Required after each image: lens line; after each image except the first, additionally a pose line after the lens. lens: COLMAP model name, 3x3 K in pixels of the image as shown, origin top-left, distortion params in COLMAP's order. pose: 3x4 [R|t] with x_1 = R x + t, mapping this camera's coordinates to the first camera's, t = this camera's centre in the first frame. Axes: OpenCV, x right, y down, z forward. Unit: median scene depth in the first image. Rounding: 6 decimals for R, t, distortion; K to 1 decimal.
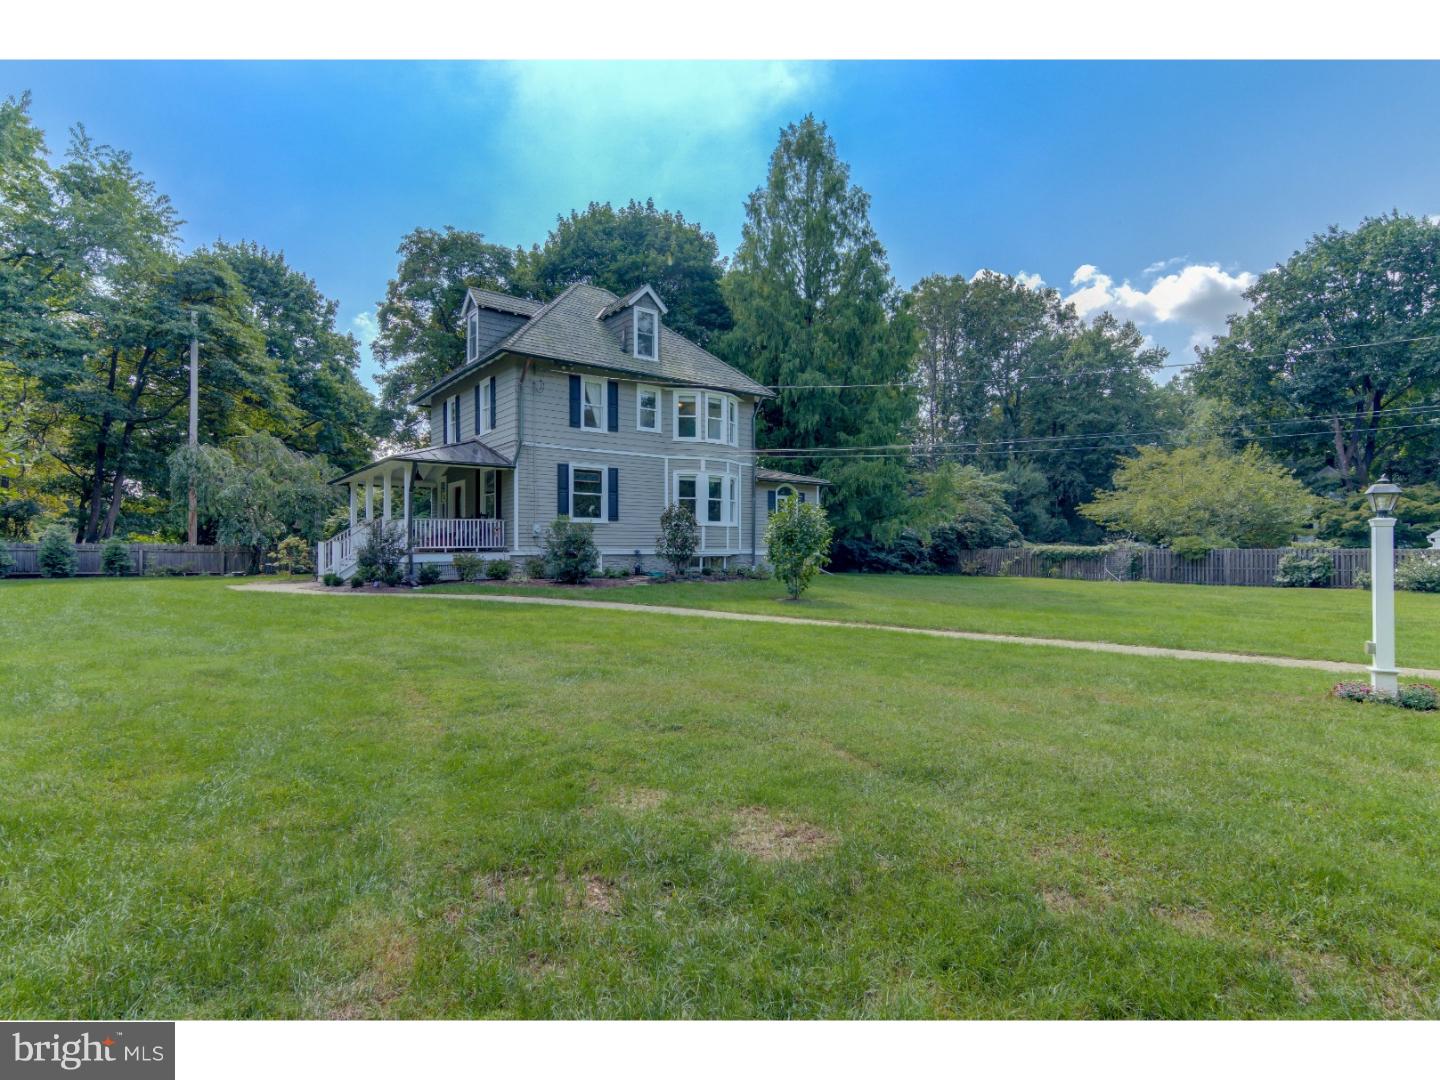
lens RADIAL K [[740.3, 0, 720.2], [0, 740.3, 542.6], [0, 0, 1]] dist [0.011542, -0.001014]
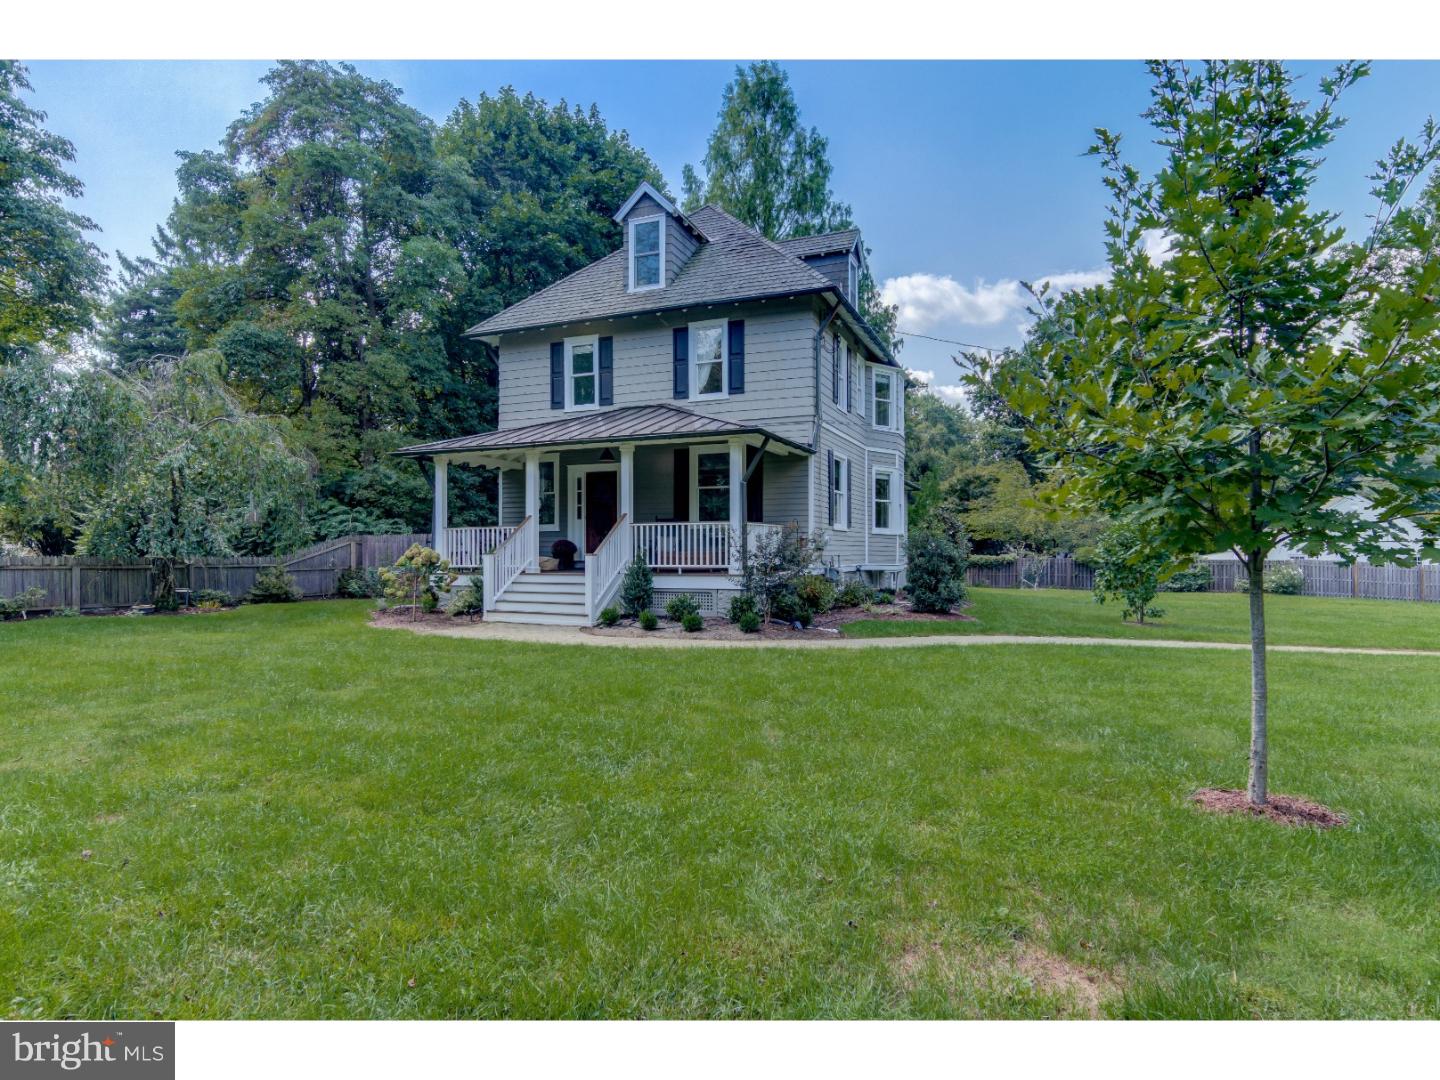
lens RADIAL K [[852.3, 0, 713.0], [0, 852.3, 547.9], [0, 0, 1]] dist [-0.008345, -0.000953]
pose [[0.902862, 0.004689, 0.429906, -0.572747], [-0.007324, 0.999963, 0.004476, -0.009276], [-0.429869, -0.007190, 0.902863, 0.239243]]
